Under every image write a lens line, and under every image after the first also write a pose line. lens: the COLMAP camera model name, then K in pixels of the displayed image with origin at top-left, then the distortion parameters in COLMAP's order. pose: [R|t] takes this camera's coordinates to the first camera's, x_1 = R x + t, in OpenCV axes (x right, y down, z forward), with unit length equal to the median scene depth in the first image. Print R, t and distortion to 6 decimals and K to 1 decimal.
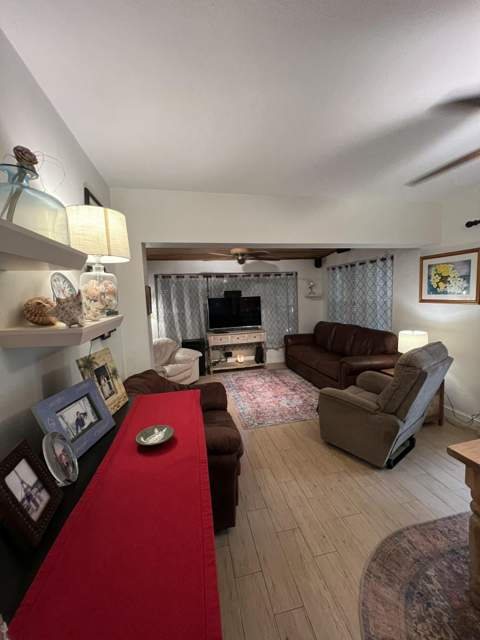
lens RADIAL K [[257.4, 0, 238.9], [0, 257.4, 320.1], [0, 0, 1]] dist [-0.001808, 0.001566]
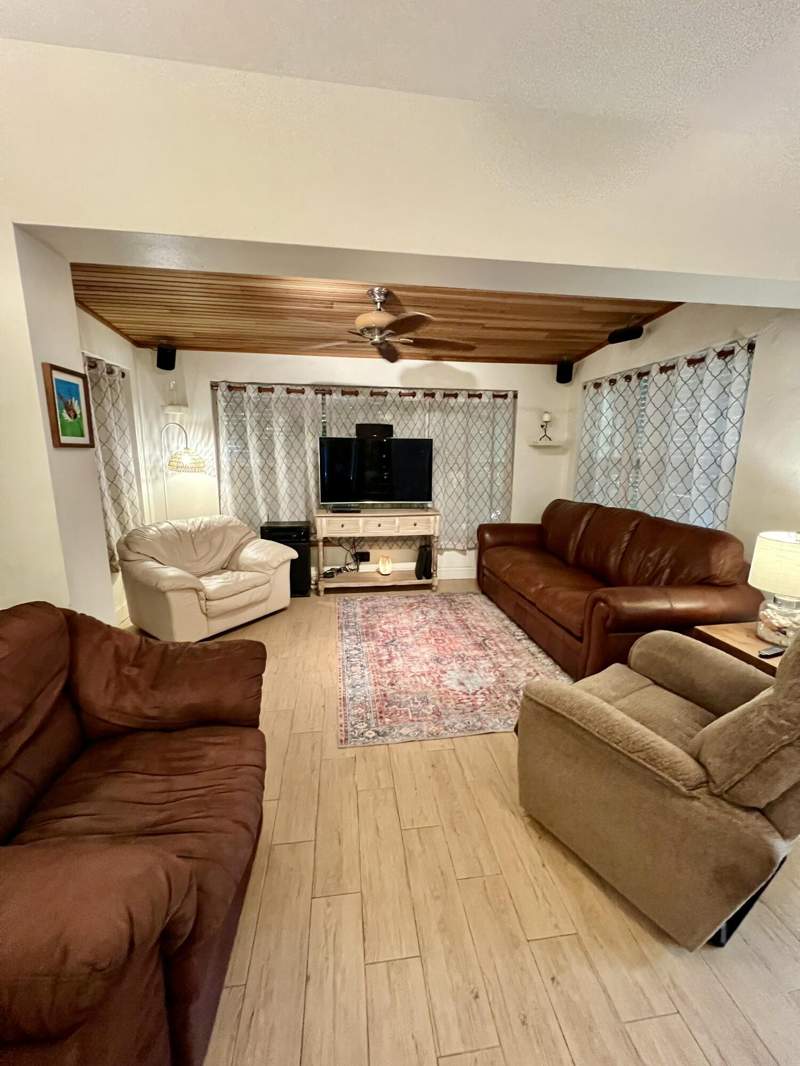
lens RADIAL K [[428.8, 0, 399.1], [0, 428.8, 534.5], [0, 0, 1]] dist [-0.001808, 0.001566]
pose [[0.996642, 0.058394, -0.057398, 0.085512], [-0.052559, 0.993758, 0.098397, 0.008100], [0.062785, -0.095050, 0.993491, 0.221620]]
